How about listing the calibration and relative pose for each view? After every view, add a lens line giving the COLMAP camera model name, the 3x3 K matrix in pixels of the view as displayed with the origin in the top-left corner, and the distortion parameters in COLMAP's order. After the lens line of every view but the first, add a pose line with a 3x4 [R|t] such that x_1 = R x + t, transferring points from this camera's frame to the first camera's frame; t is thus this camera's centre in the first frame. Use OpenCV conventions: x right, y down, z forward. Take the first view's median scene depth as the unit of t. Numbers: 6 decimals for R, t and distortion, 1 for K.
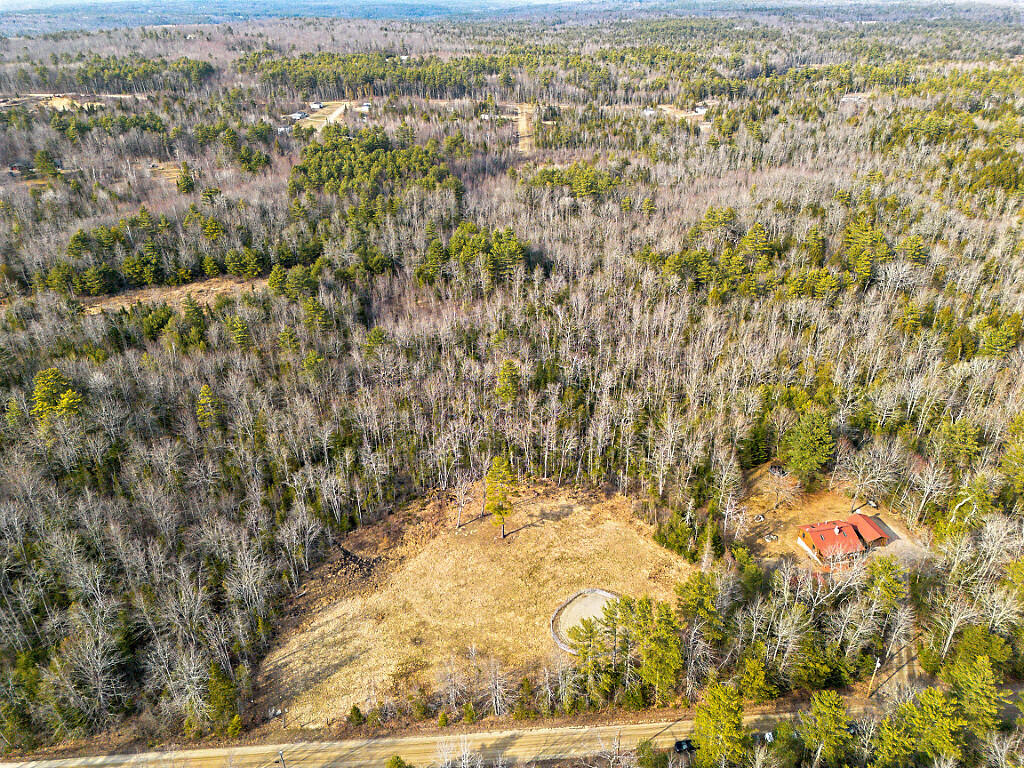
lens RADIAL K [[715.9, 0, 512.0], [0, 715.9, 384.0], [0, 0, 1]] dist [0.085570, -0.087434]
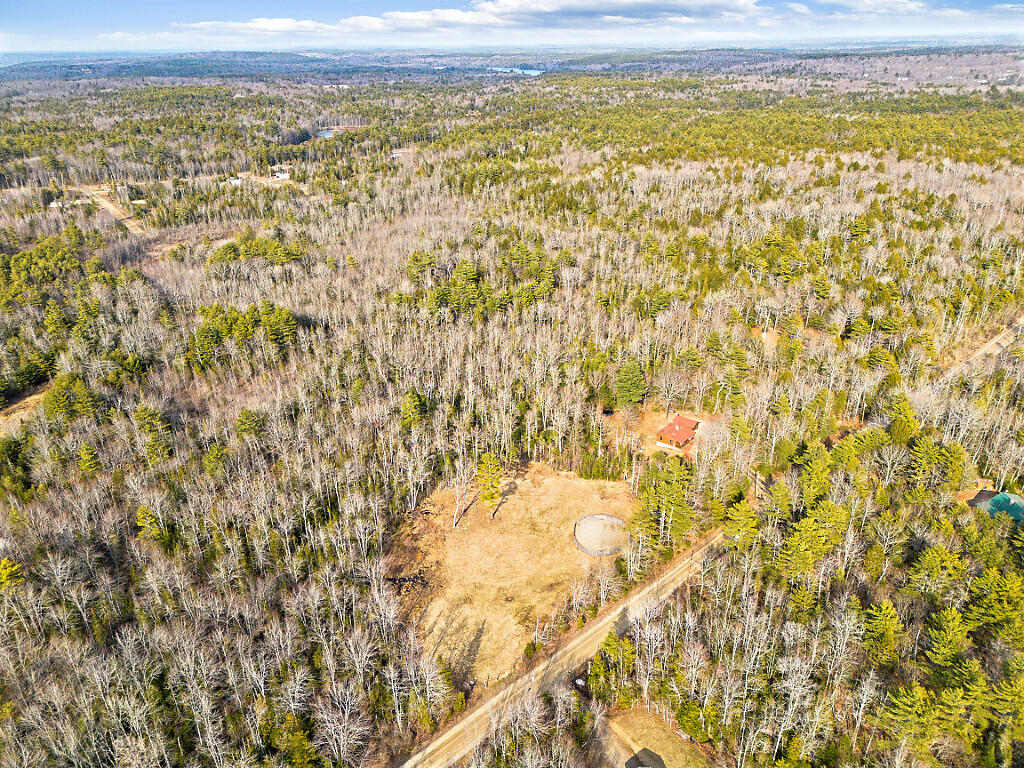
lens RADIAL K [[715.9, 0, 512.0], [0, 715.9, 384.0], [0, 0, 1]] dist [0.085570, -0.087434]
pose [[0.790825, -0.268324, 0.550090, -0.591459], [0.306517, 0.951575, 0.023504, -0.027579], [-0.529758, 0.150024, 0.834775, -0.097475]]
